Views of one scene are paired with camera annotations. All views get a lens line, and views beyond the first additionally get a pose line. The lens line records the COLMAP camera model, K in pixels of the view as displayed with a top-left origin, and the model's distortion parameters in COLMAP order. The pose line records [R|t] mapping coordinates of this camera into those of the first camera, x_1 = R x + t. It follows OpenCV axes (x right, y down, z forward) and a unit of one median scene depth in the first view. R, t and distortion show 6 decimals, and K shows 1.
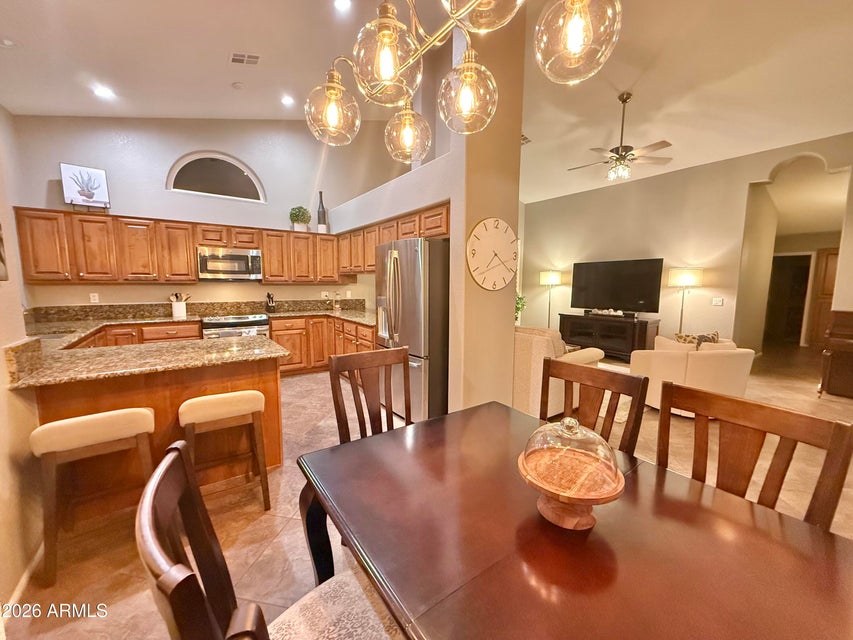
lens RADIAL K [[339.4, 0, 424.8], [0, 339.4, 319.3], [0, 0, 1]] dist [-0.000518, 0.000030]
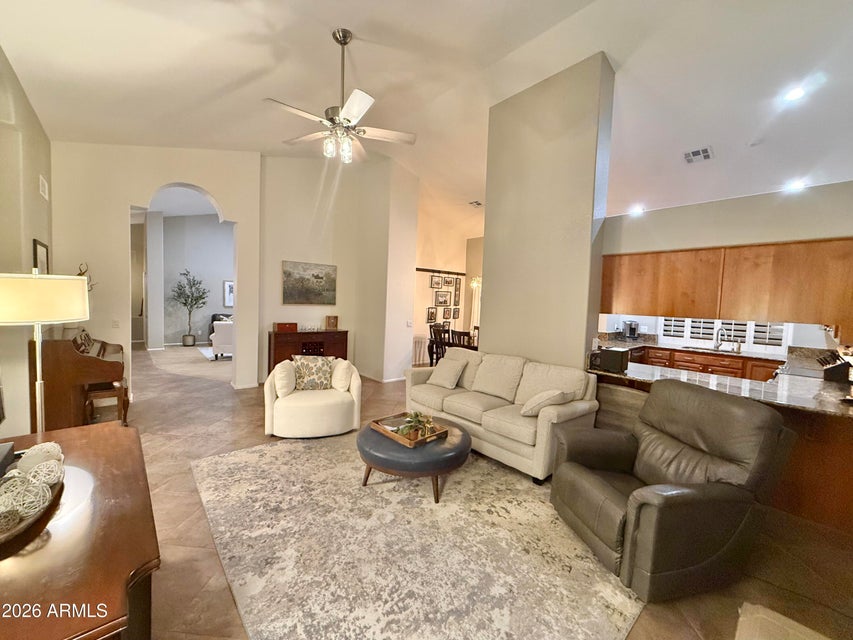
lens RADIAL K [[339.4, 0, 424.8], [0, 339.4, 319.3], [0, 0, 1]] dist [-0.000518, 0.000030]
pose [[-0.992814, -0.037942, -0.113496, 0.466354], [-0.056442, 0.984757, 0.164525, -0.221669], [0.105524, 0.169748, -0.979822, 1.681449]]
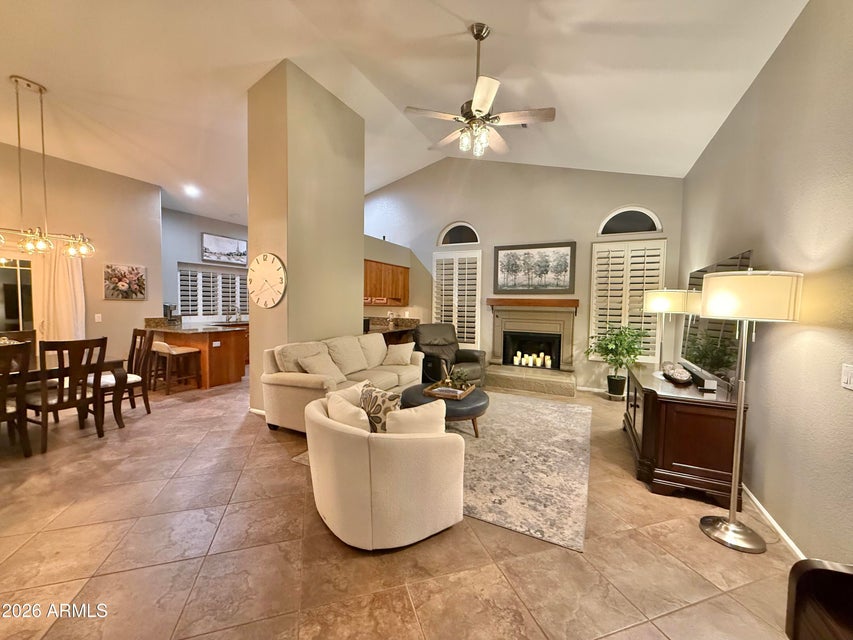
lens RADIAL K [[339.4, 0, 424.8], [0, 339.4, 319.3], [0, 0, 1]] dist [-0.000518, 0.000030]
pose [[0.479073, 0.046880, -0.876522, 1.104481], [-0.113237, 0.993529, -0.008753, -0.067777], [0.870441, 0.103448, 0.481281, 0.615568]]
